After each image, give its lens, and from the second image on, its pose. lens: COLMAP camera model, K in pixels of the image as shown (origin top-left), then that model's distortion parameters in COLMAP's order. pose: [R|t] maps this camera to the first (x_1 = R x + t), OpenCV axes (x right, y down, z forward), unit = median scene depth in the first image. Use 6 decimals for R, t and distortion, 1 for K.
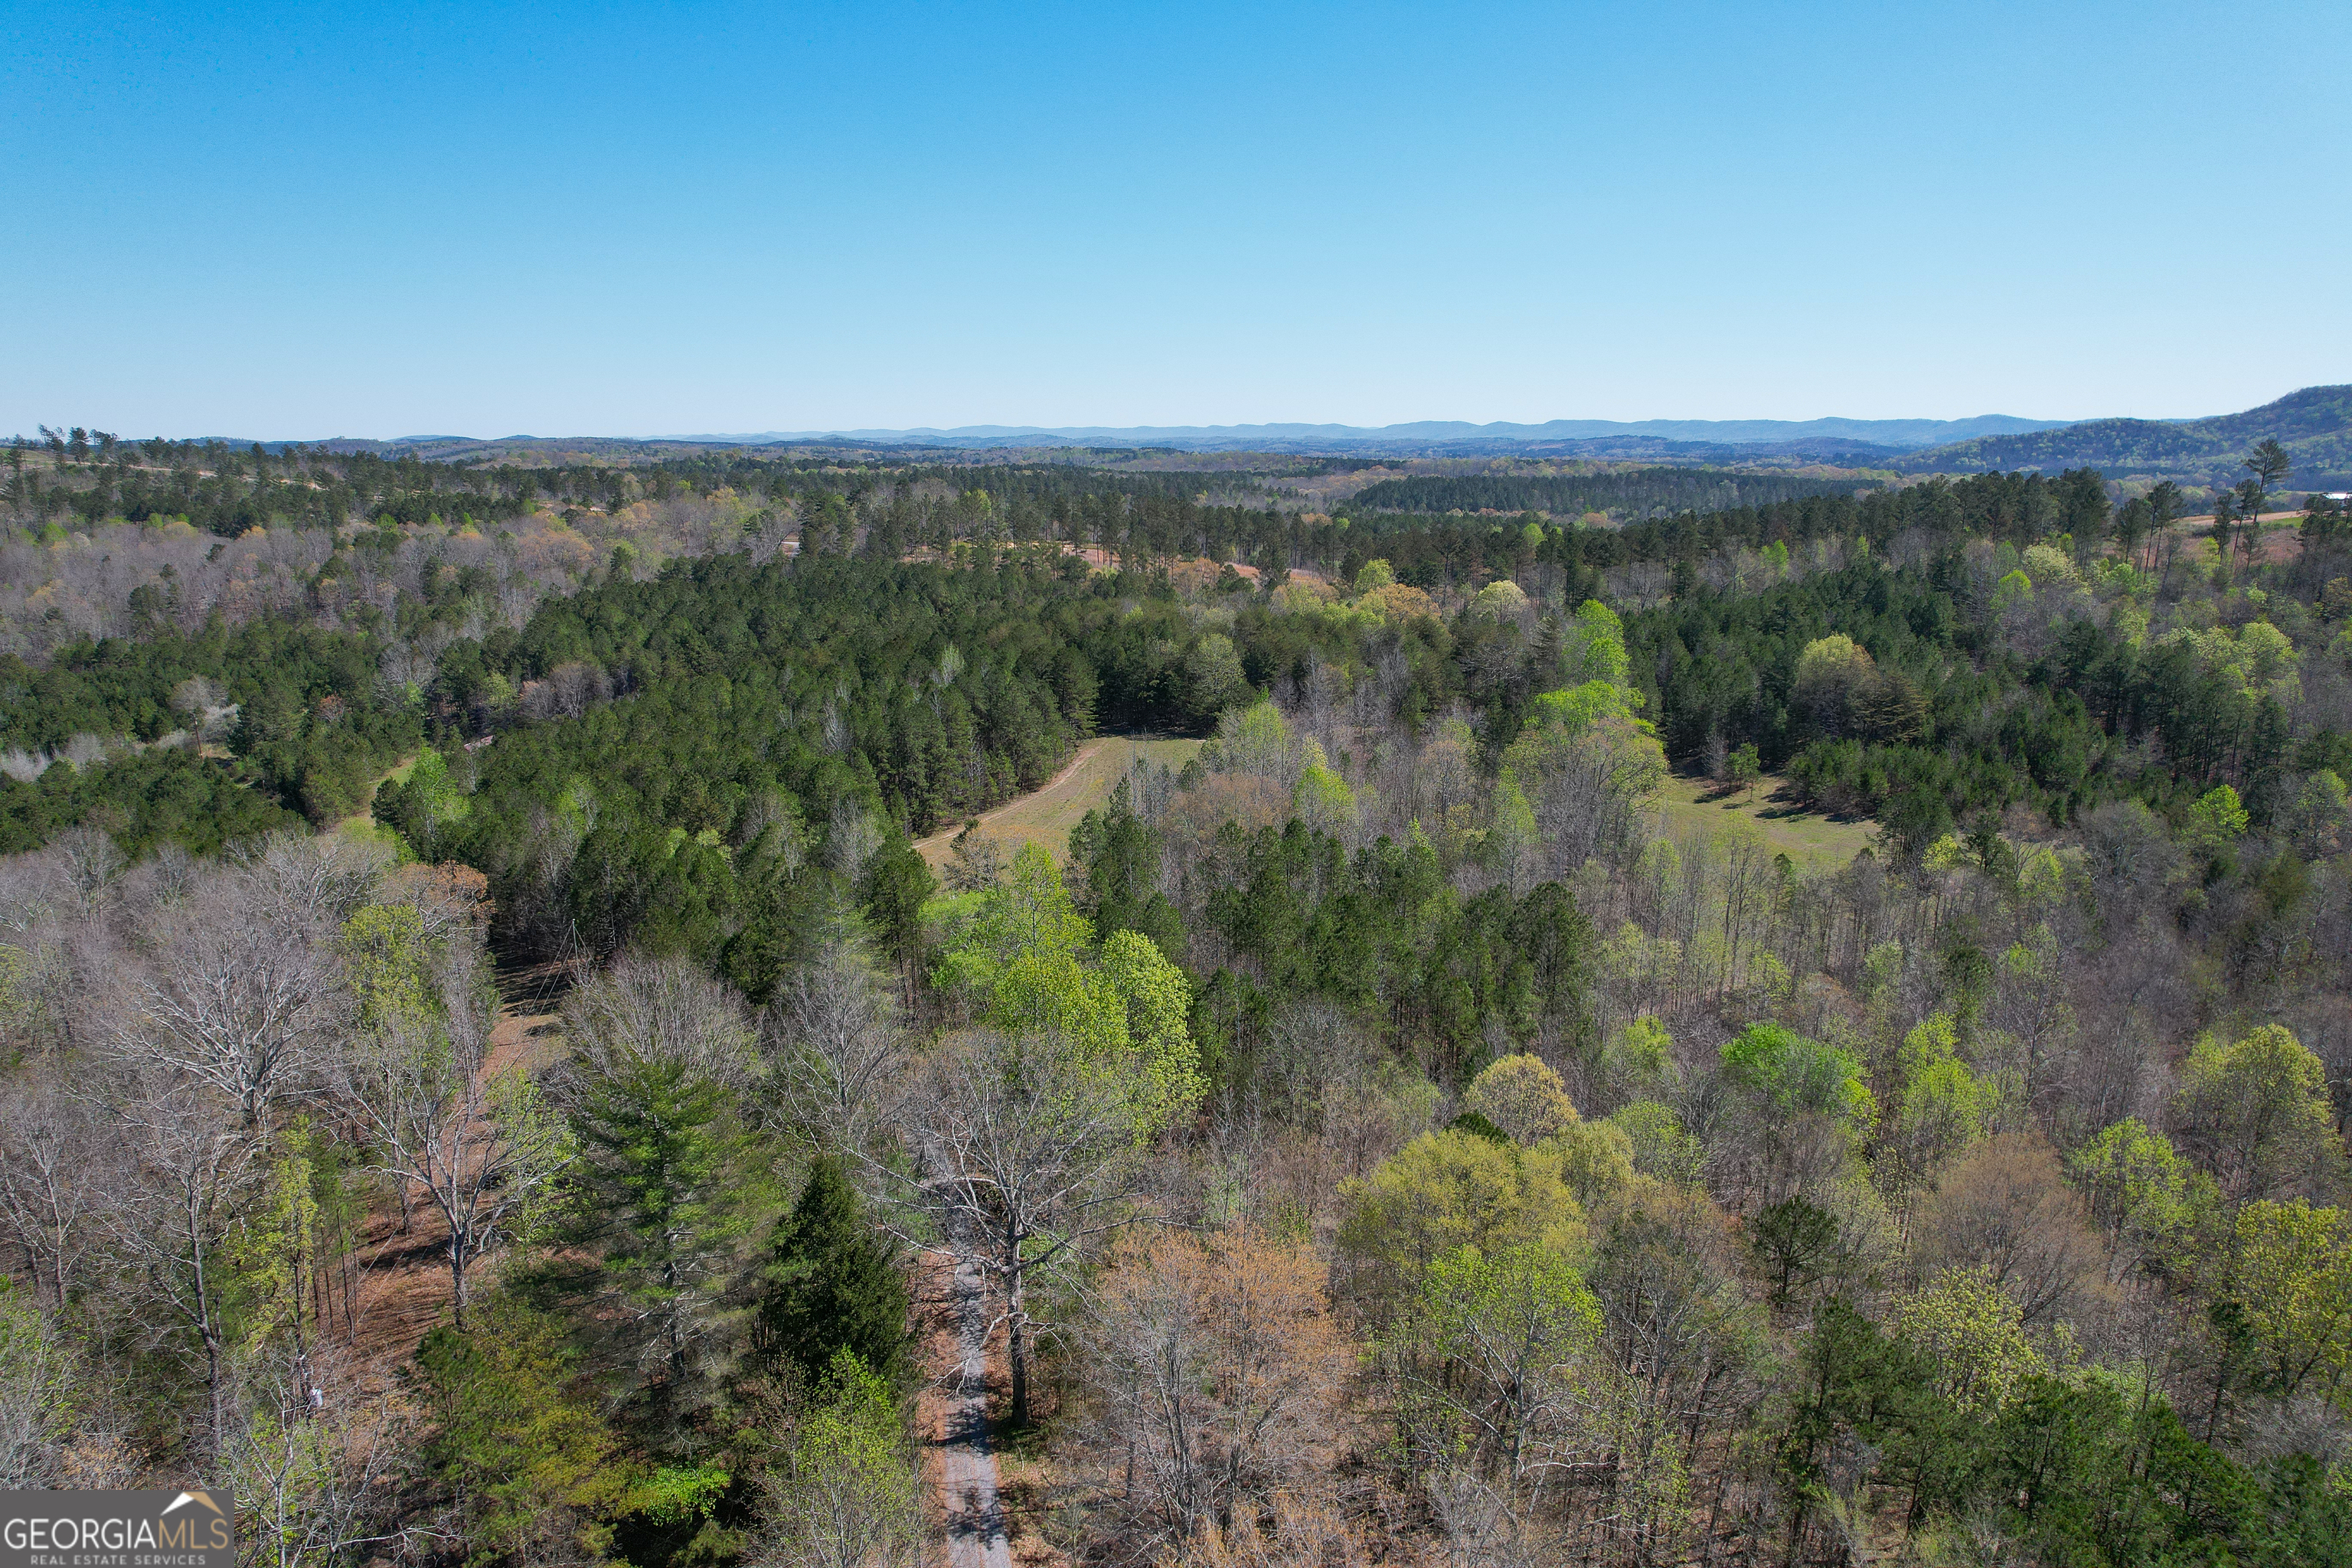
lens RADIAL K [[1493.8, 0, 1165.6], [0, 1493.8, 784.2], [0, 0, 1]] dist [-0.072077, 0.063722]
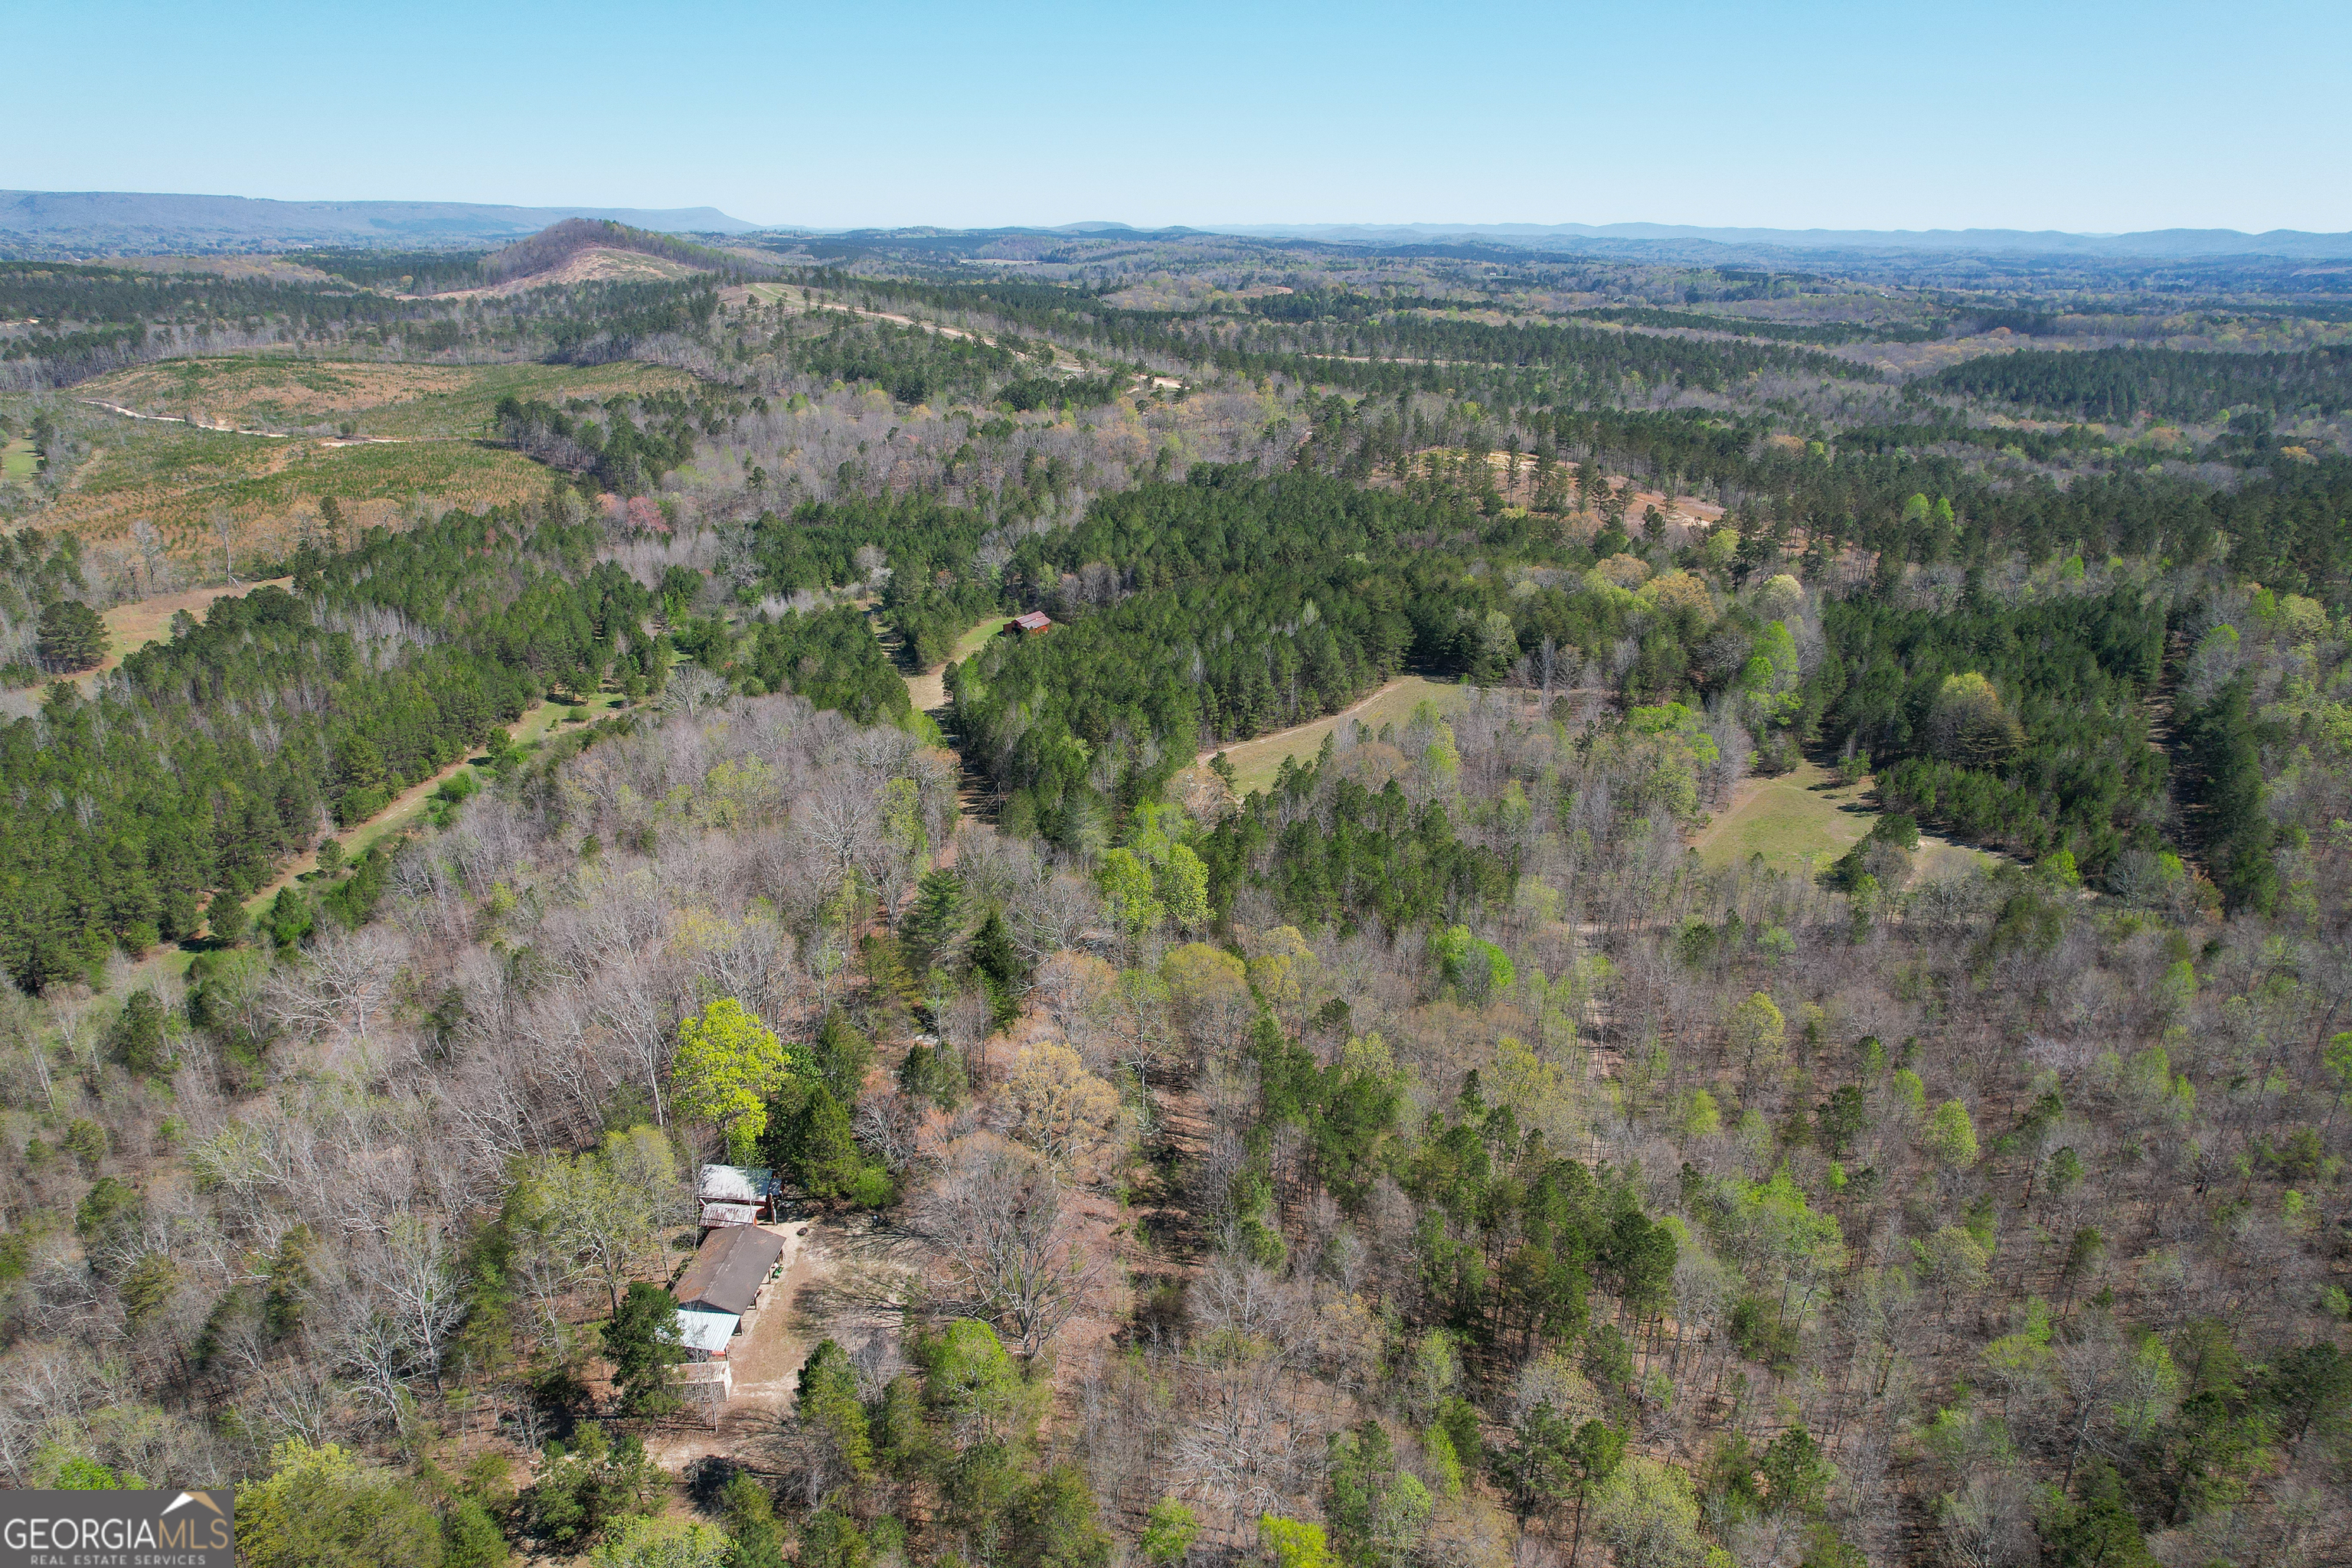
lens RADIAL K [[1493.8, 0, 1177.0], [0, 1493.8, 788.5], [0, 0, 1]] dist [-0.072077, 0.063722]
pose [[0.918217, 0.151207, -0.366078, 0.229057], [-0.101005, 0.983095, 0.152717, -0.095108], [0.382981, -0.103252, 0.917968, -0.311251]]
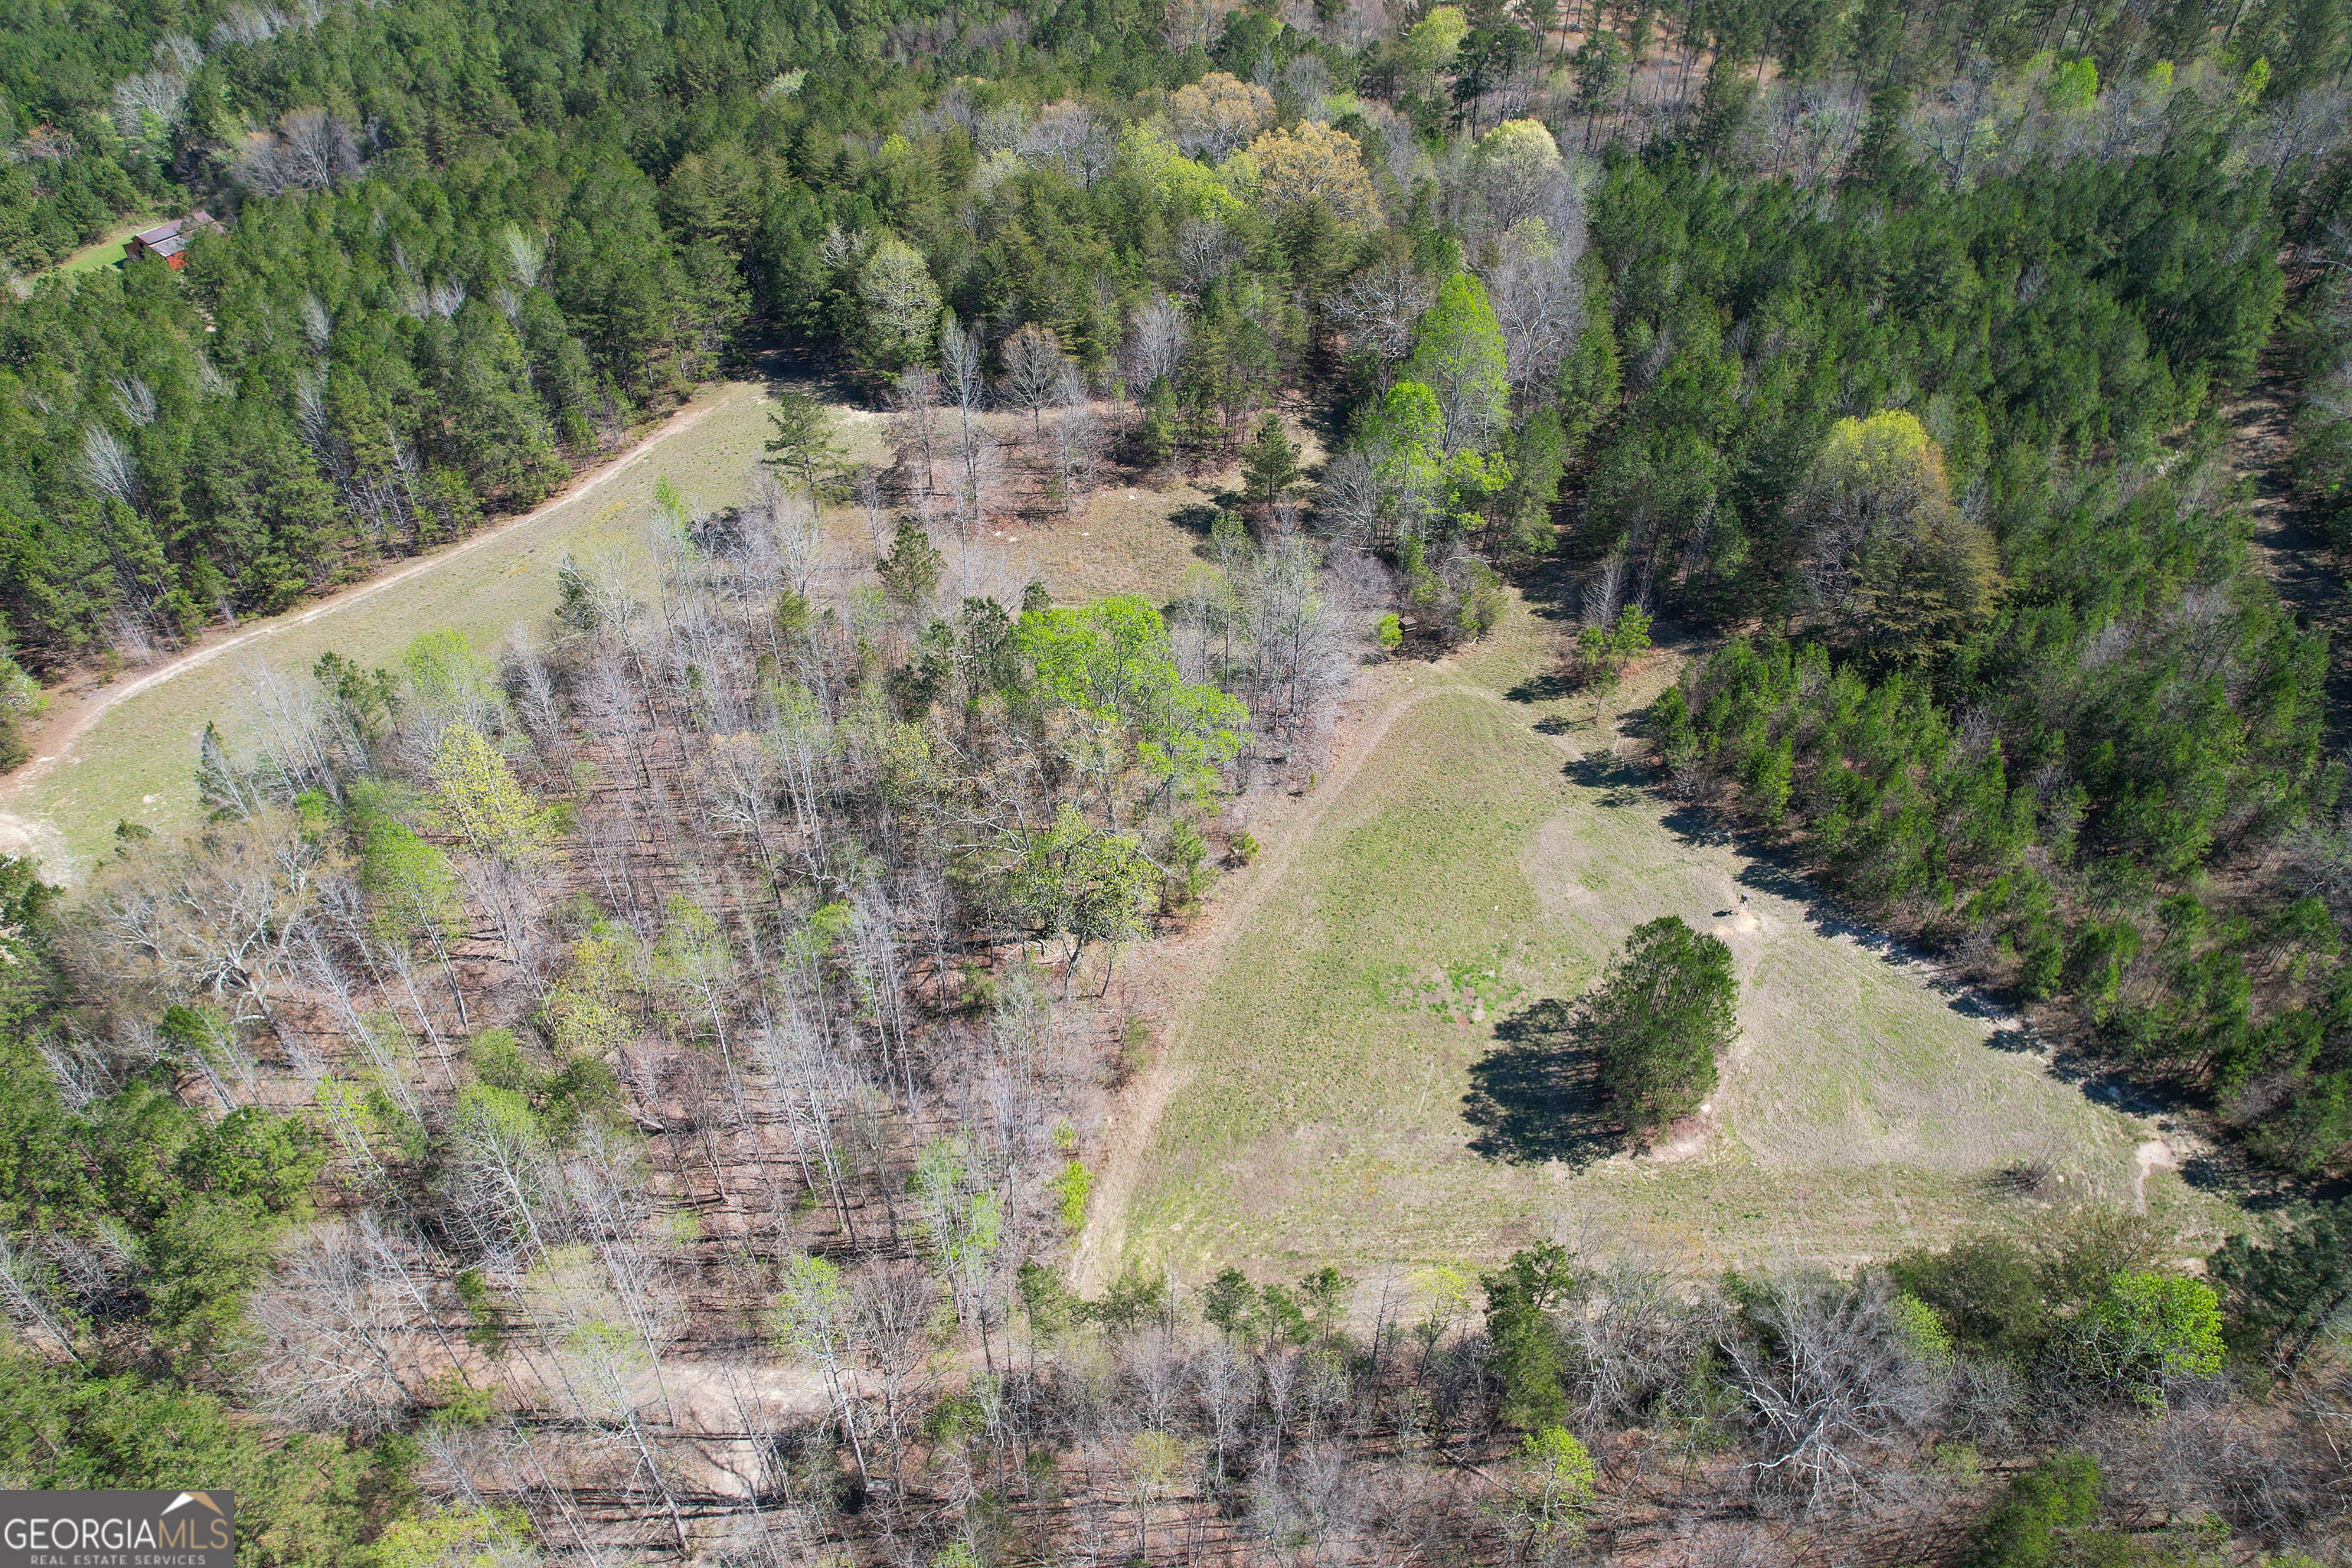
lens RADIAL K [[1493.8, 0, 1162.1], [0, 1493.8, 771.9], [0, 0, 1]] dist [-0.072077, 0.063722]
pose [[0.958278, 0.191223, -0.212457, 0.253230], [-0.077279, 0.888915, 0.451507, -0.153364], [0.275194, -0.416251, 0.866604, 0.311438]]
